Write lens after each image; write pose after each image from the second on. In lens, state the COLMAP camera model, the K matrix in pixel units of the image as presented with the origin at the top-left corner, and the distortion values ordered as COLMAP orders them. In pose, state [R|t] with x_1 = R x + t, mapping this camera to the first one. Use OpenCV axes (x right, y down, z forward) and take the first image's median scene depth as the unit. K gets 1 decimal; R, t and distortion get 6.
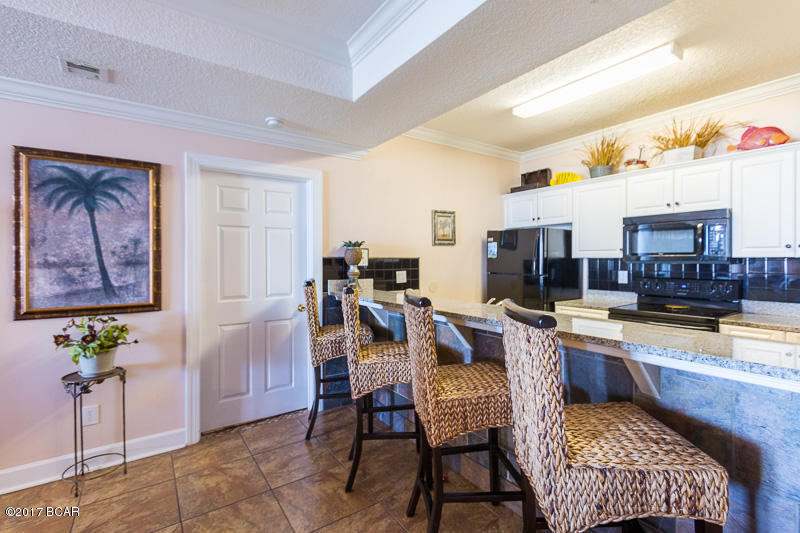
lens RADIAL K [[371.1, 0, 407.6], [0, 371.1, 264.0], [0, 0, 1]] dist [0.000278, -0.000207]
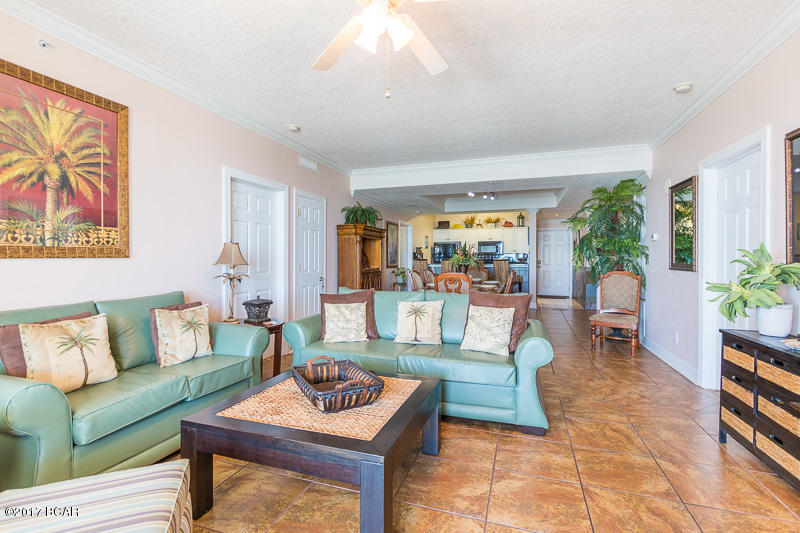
lens RADIAL K [[371.1, 0, 395.5], [0, 371.1, 261.2], [0, 0, 1]] dist [0.000278, -0.000207]
pose [[0.824561, -0.002669, 0.565767, -6.226463], [0.004782, 0.999986, -0.002252, 0.183129], [-0.565753, 0.004562, 0.824562, -4.368817]]
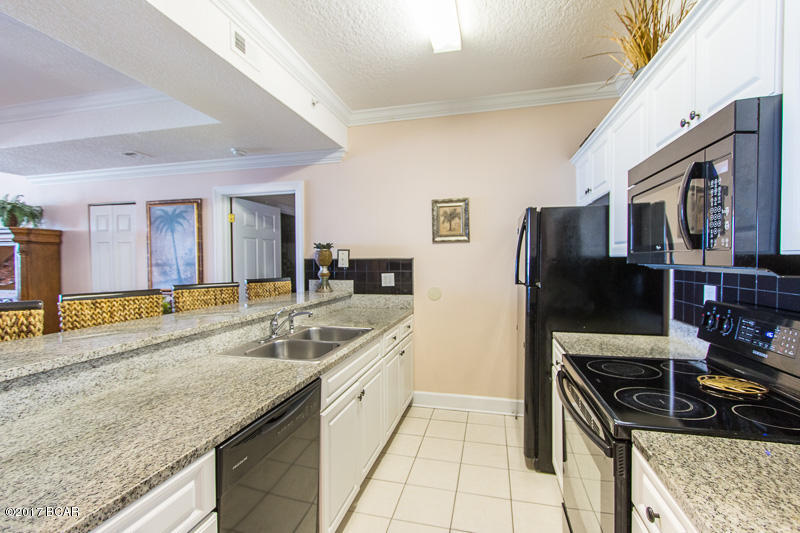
lens RADIAL K [[371.1, 0, 397.5], [0, 371.1, 268.4], [0, 0, 1]] dist [0.000278, -0.000207]
pose [[0.639434, 0.014559, -0.768708, 0.694824], [-0.003498, 0.999865, 0.016027, -0.007421], [0.768838, -0.007559, 0.639399, 0.440392]]
